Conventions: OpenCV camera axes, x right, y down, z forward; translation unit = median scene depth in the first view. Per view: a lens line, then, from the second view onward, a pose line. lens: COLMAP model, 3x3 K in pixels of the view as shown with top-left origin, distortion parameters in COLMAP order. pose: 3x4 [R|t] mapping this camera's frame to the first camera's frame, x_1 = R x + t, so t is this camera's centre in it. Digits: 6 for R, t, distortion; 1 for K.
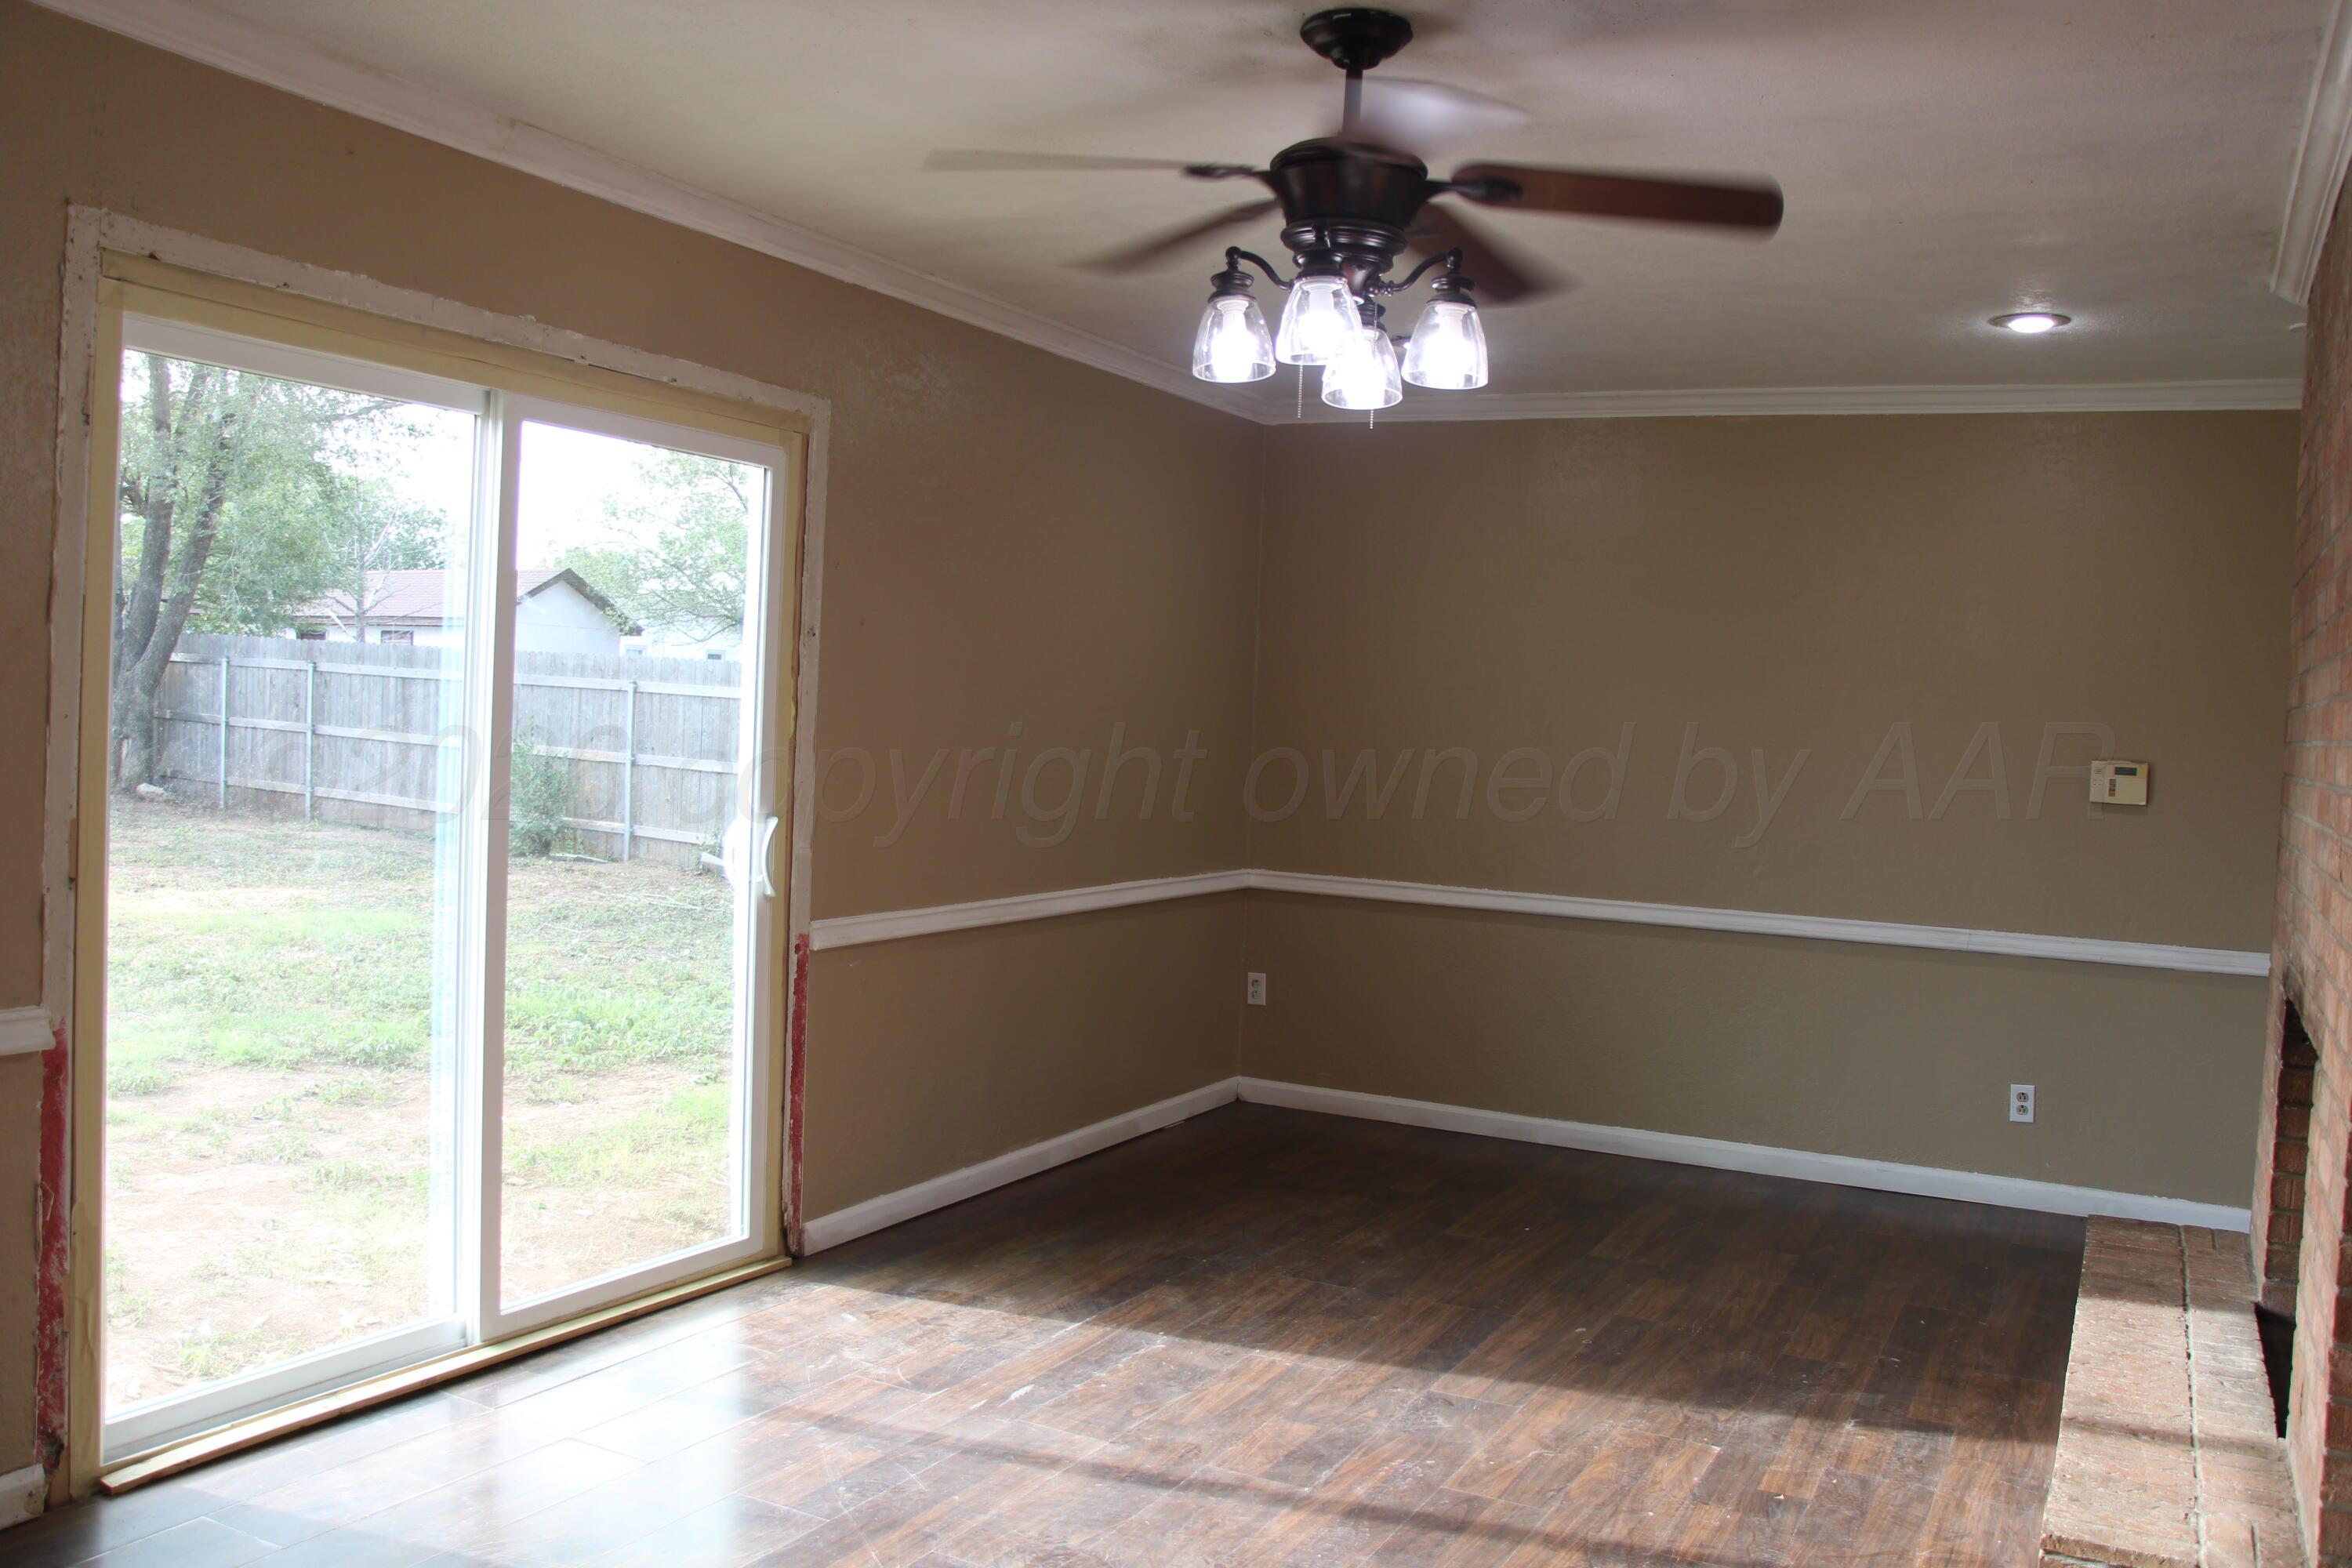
lens RADIAL K [[1938.6, 0, 1168.3], [0, 1938.6, 847.2], [0, 0, 1]] dist [-0.054557, 0.004102]
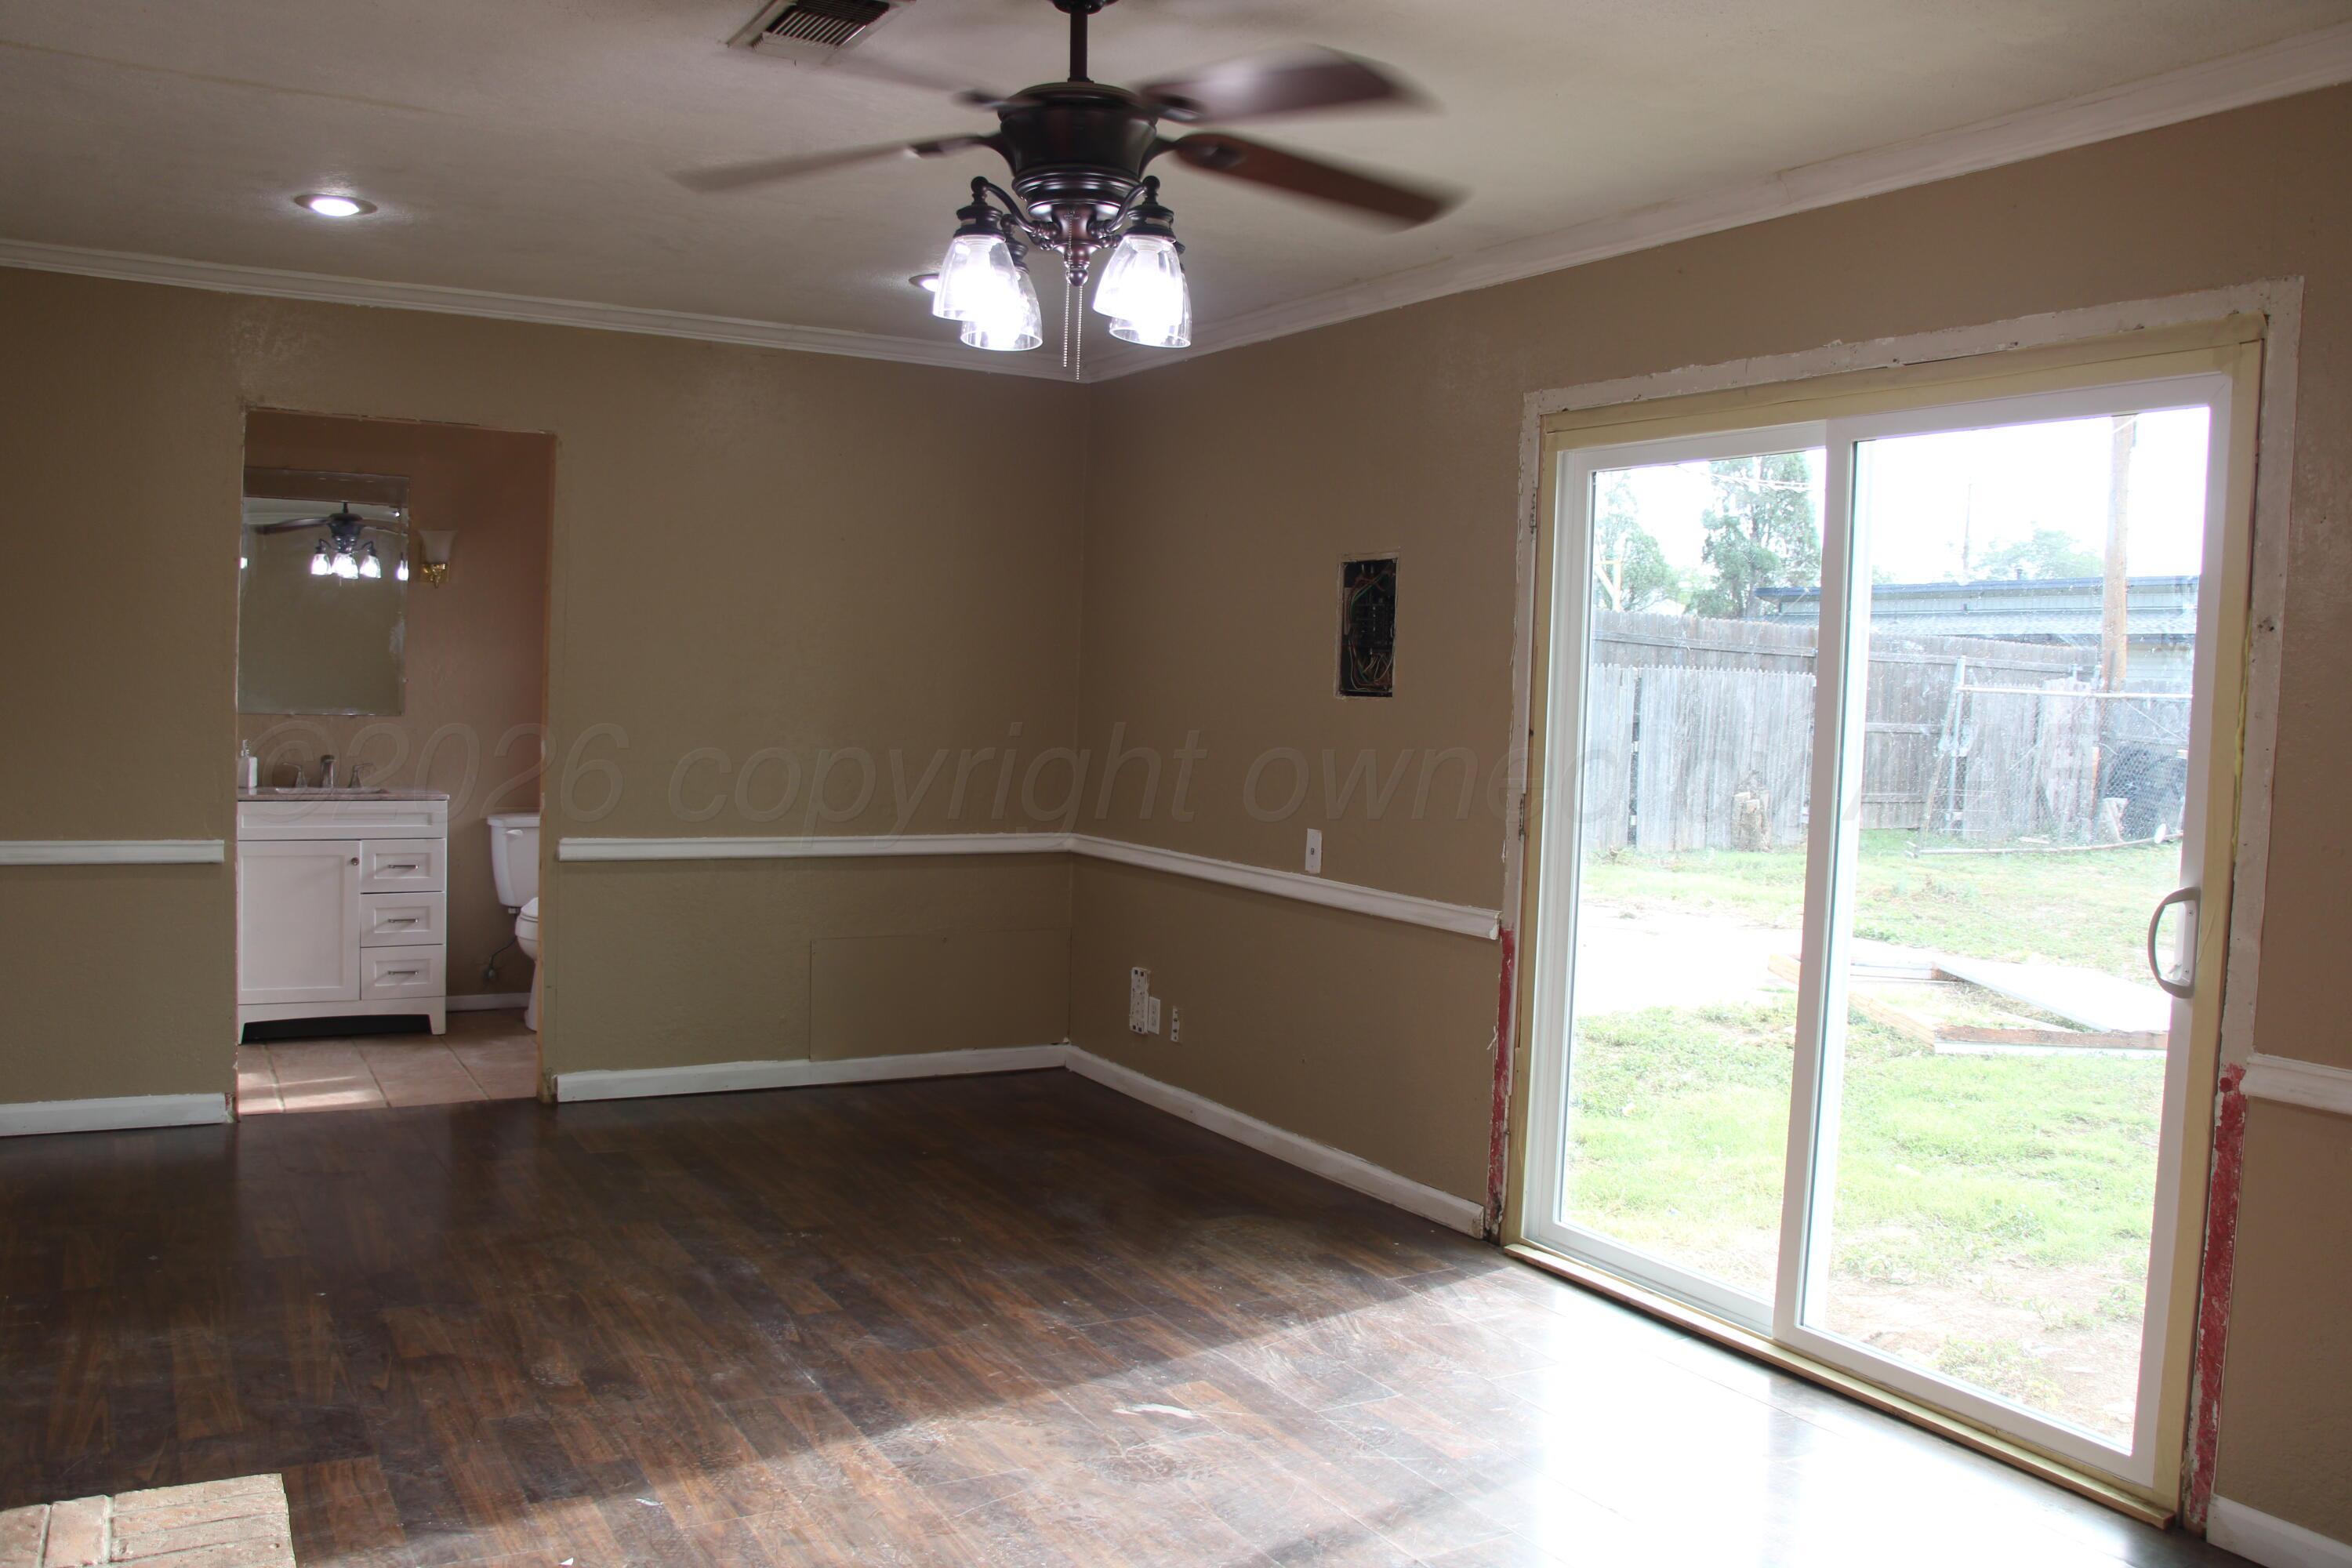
lens RADIAL K [[1927.5, 0, 1176.0], [0, 1927.5, 784.0], [0, 0, 1]] dist [-0.047642, 0.004894]
pose [[-0.510946, -0.008361, -0.859572, 0.712070], [-0.109522, 0.992437, 0.055449, -0.061708], [0.852607, 0.122474, -0.507997, 1.241925]]
